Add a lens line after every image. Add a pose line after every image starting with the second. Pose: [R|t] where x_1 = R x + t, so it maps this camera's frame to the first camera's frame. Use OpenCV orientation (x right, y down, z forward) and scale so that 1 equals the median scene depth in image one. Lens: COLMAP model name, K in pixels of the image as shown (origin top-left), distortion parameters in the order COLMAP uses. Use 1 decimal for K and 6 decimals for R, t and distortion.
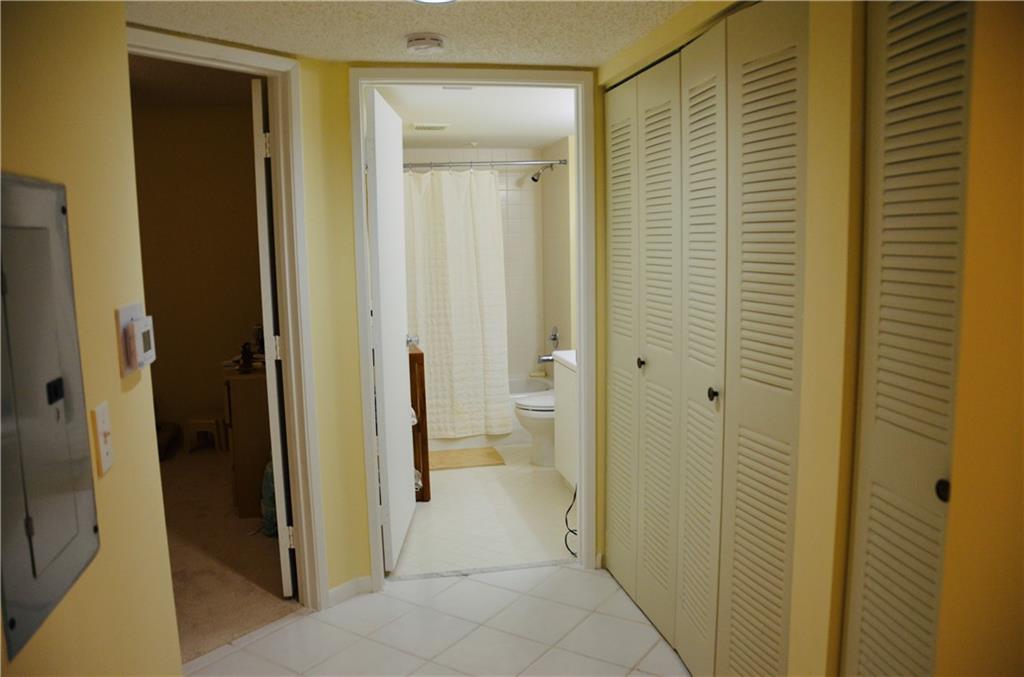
lens RADIAL K [[801.3, 0, 512.5], [0, 801.3, 354.0], [0, 0, 1]] dist [-0.172191, 0.139695]
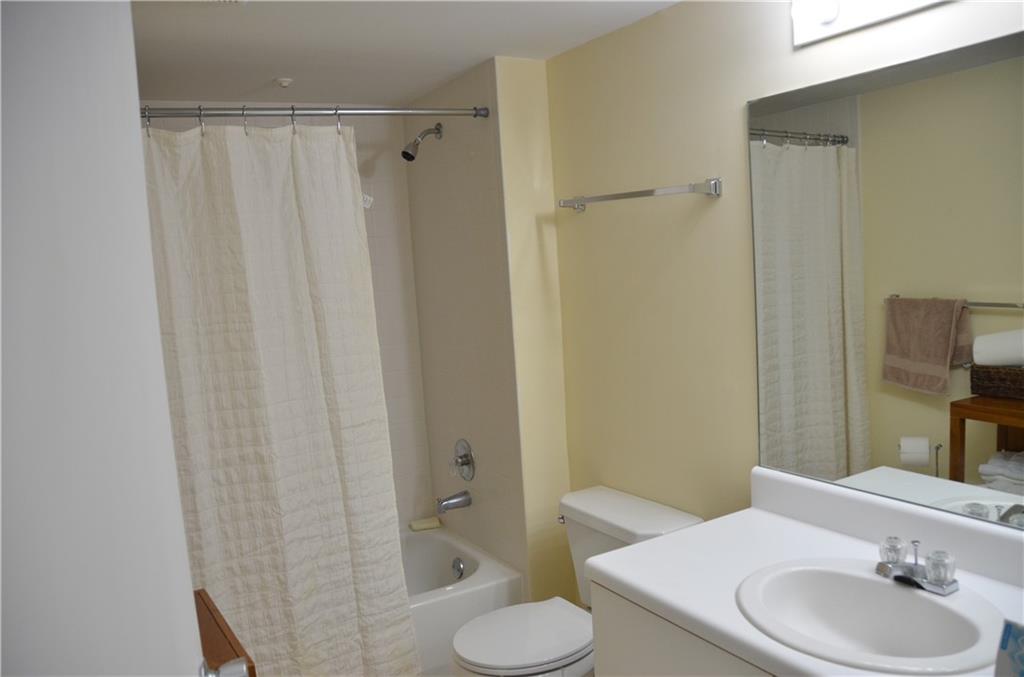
lens RADIAL K [[801.3, 0, 512.5], [0, 801.3, 354.0], [0, 0, 1]] dist [-0.172191, 0.139695]
pose [[0.945595, -0.080722, 0.315174, -0.082843], [0.092744, 0.995417, -0.023309, -0.081644], [-0.311848, 0.051271, 0.948748, 0.543878]]
